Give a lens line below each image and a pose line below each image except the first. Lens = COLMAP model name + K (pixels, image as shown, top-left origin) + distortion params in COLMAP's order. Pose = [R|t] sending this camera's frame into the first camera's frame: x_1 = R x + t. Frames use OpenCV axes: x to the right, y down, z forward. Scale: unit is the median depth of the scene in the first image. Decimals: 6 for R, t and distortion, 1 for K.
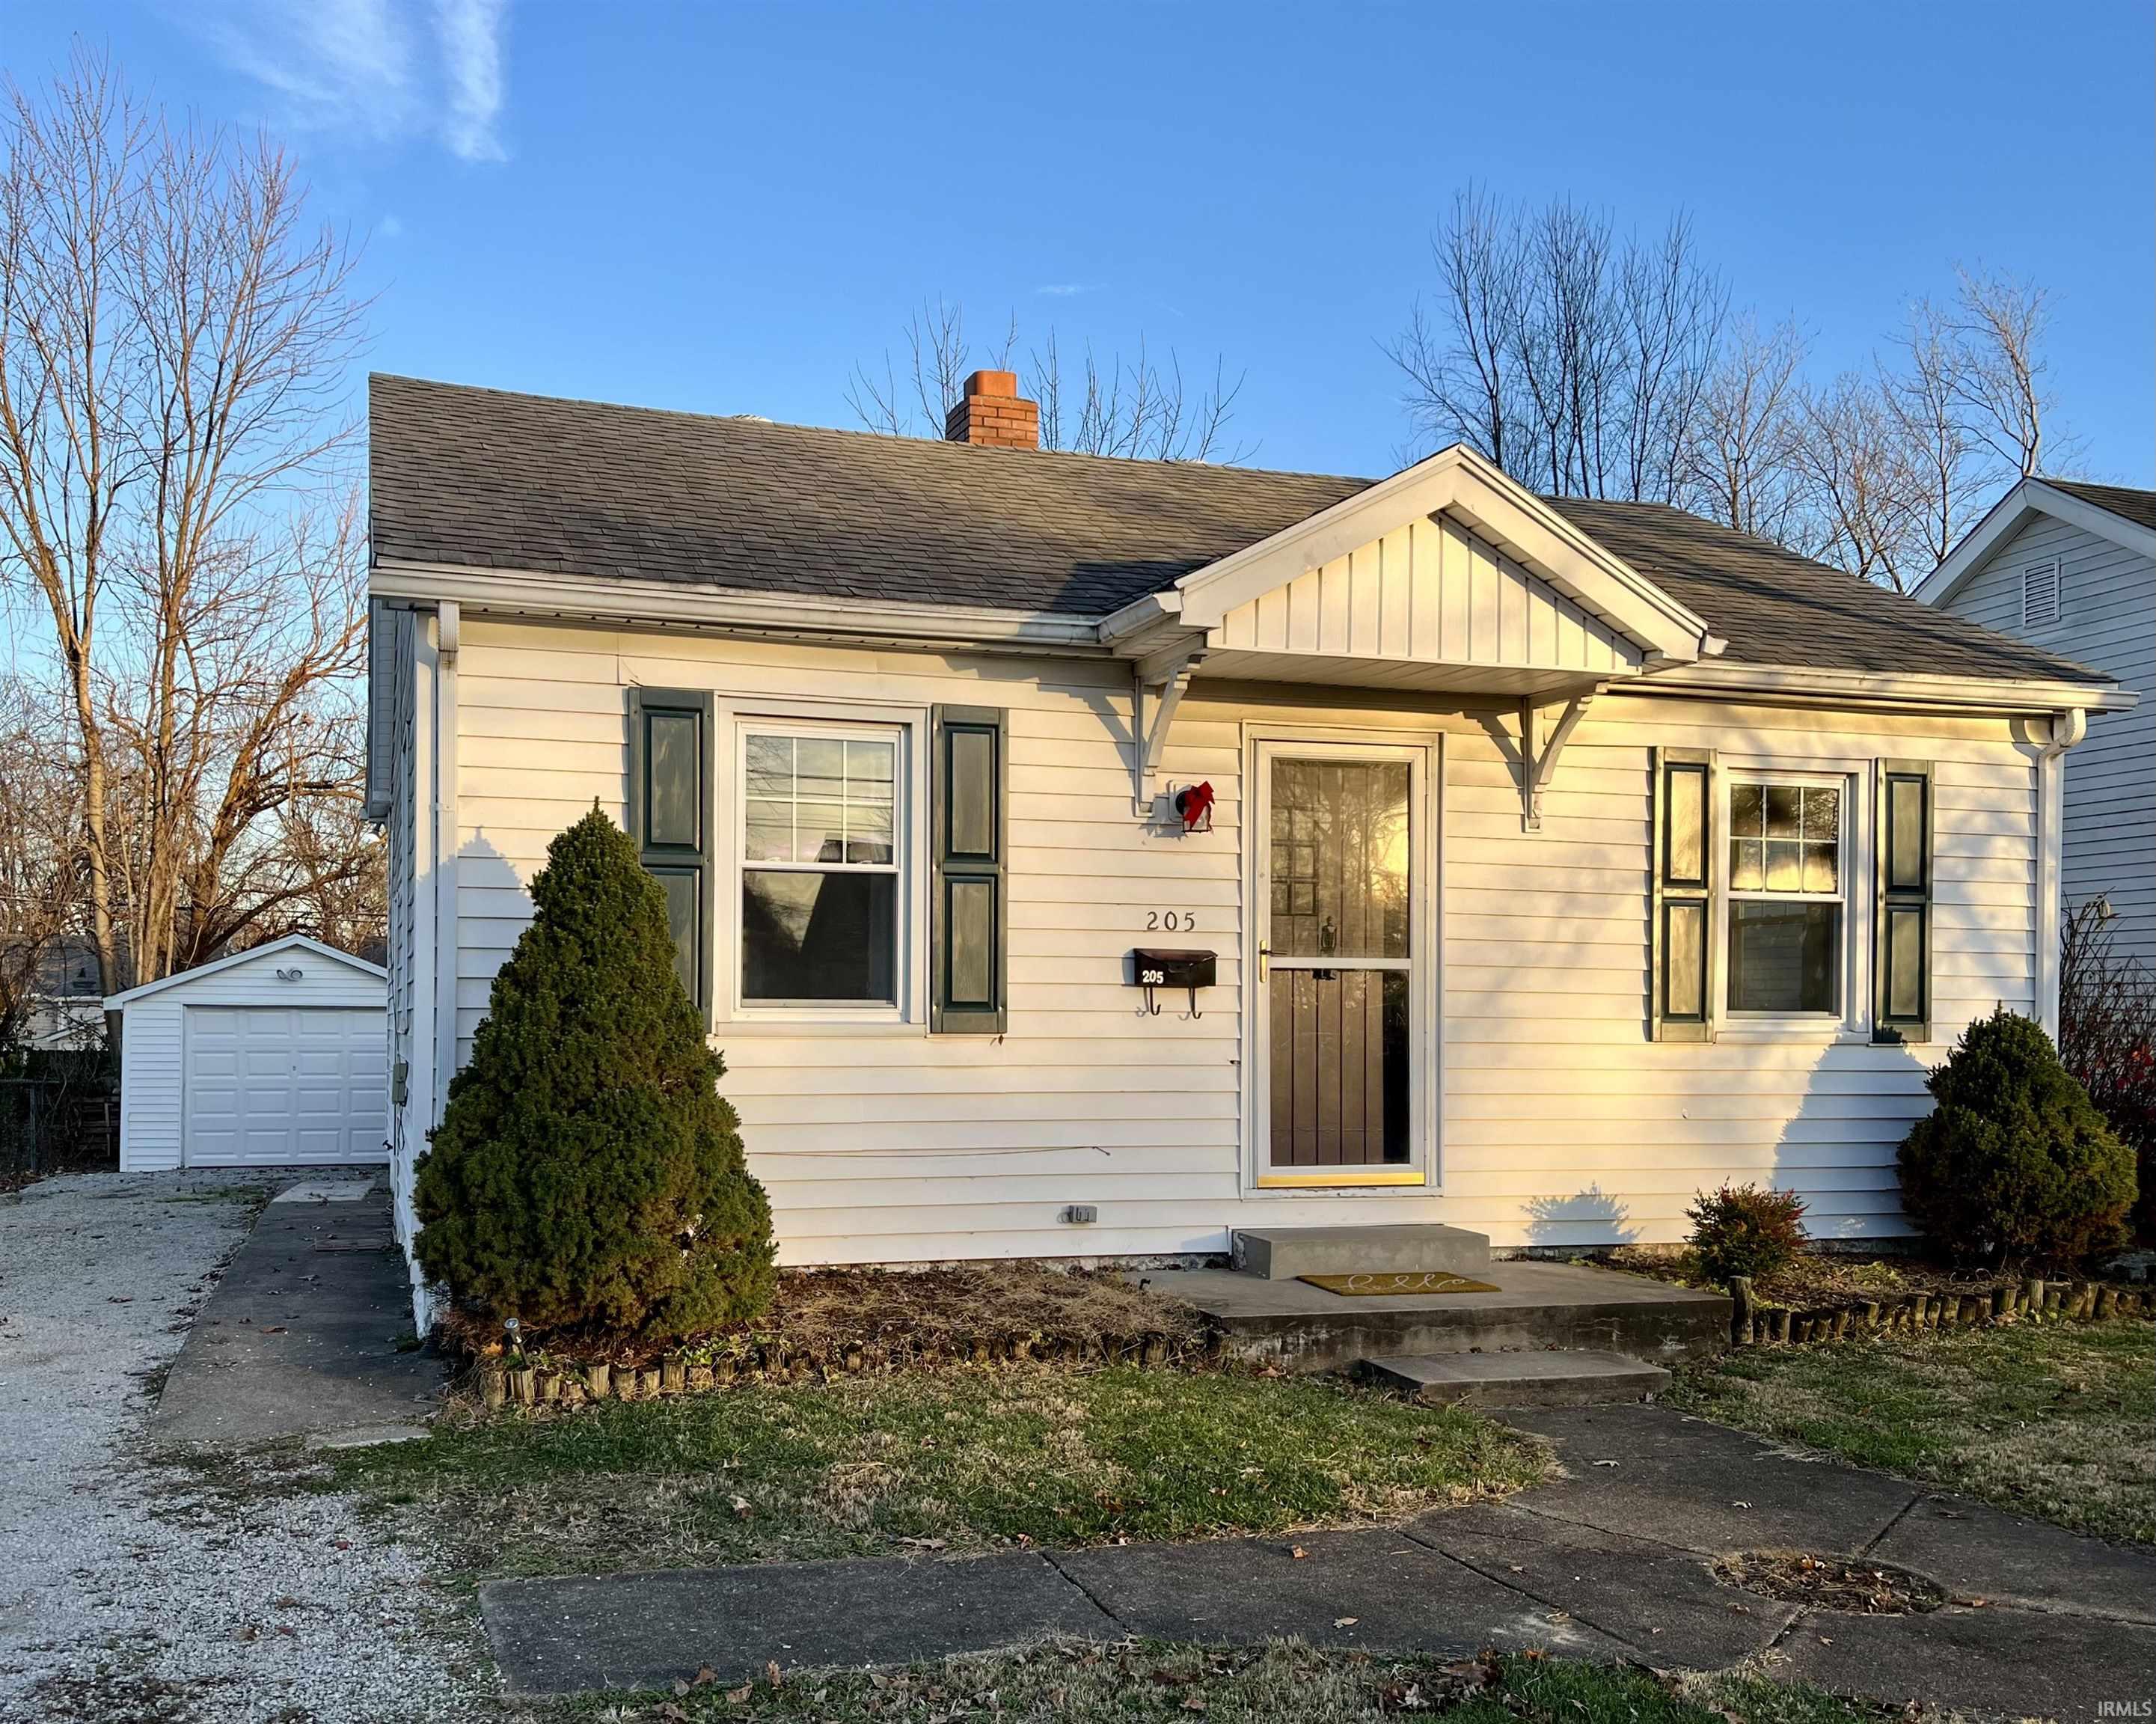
lens RADIAL K [[2109.6, 0, 1076.6], [0, 2109.6, 1074.7], [0, 0, 1]] dist [0.006386, 0.002591]
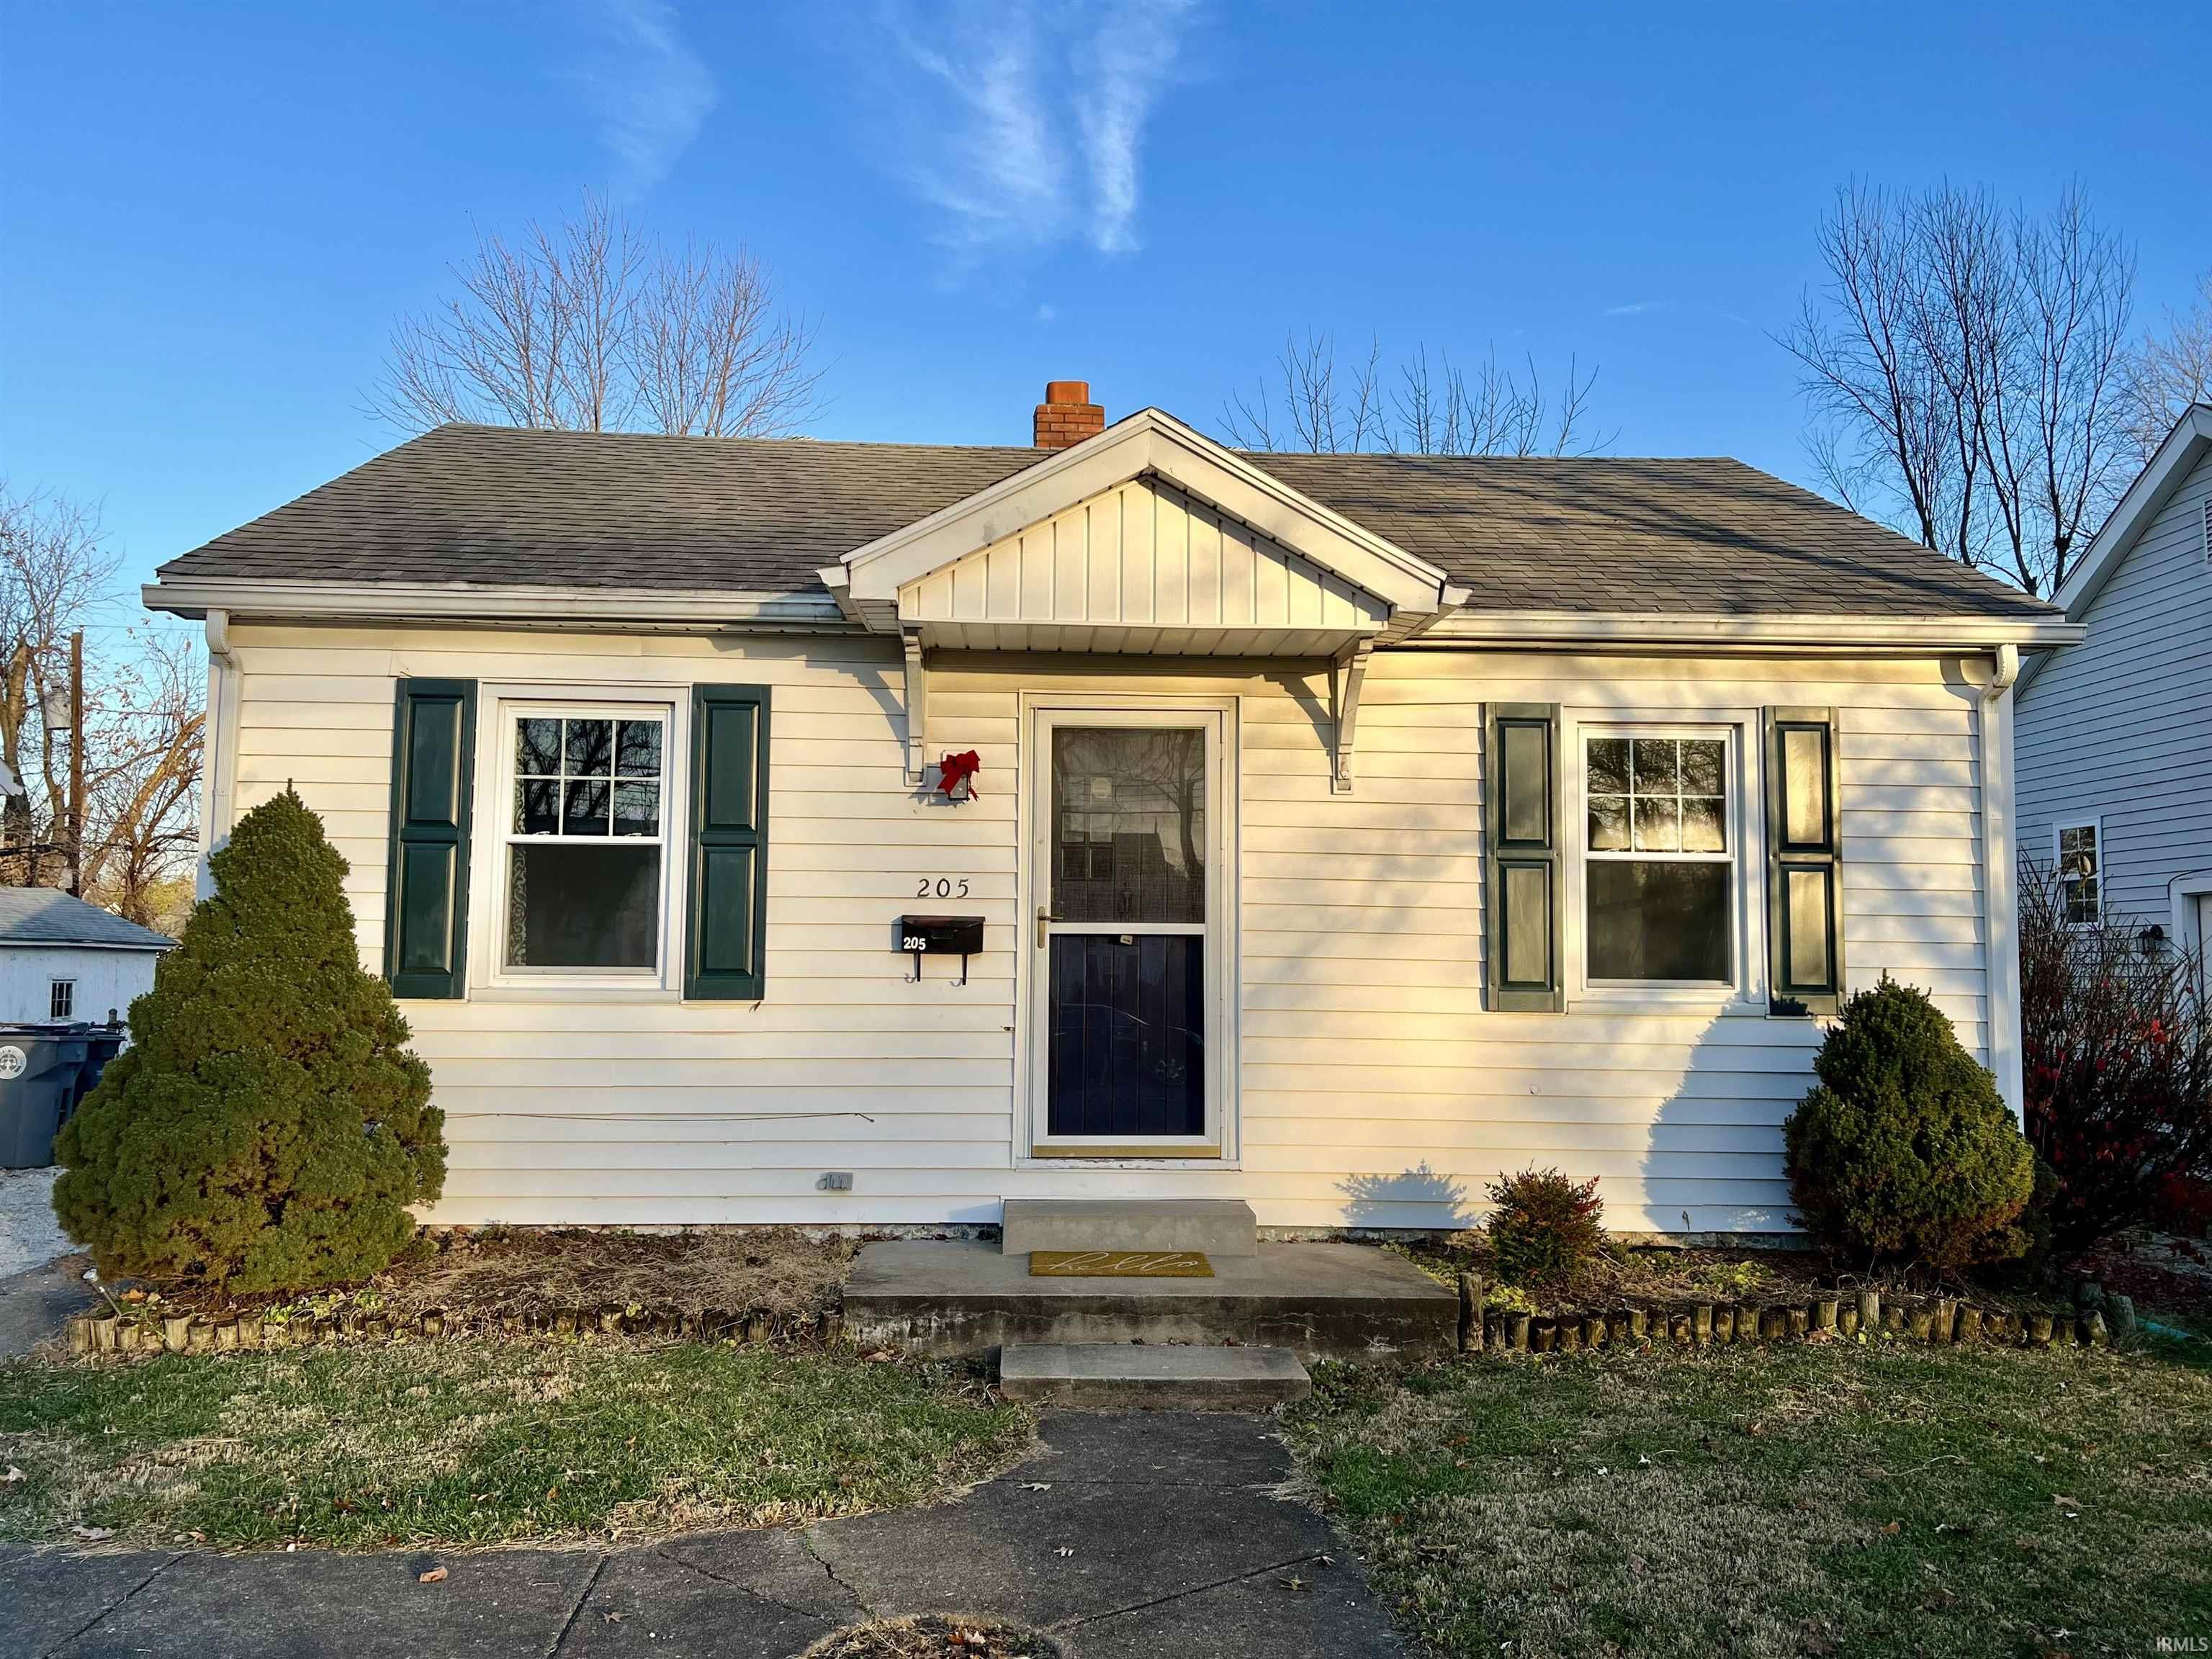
lens RADIAL K [[1892.8, 0, 1245.6], [0, 1892.8, 827.7], [0, 0, 1]] dist [0.106714, -0.208420]
pose [[0.966081, -0.016529, -0.257711, 0.408244], [-0.010610, 0.994566, -0.103562, -0.008651], [0.258023, 0.102784, 0.960656, 0.155566]]
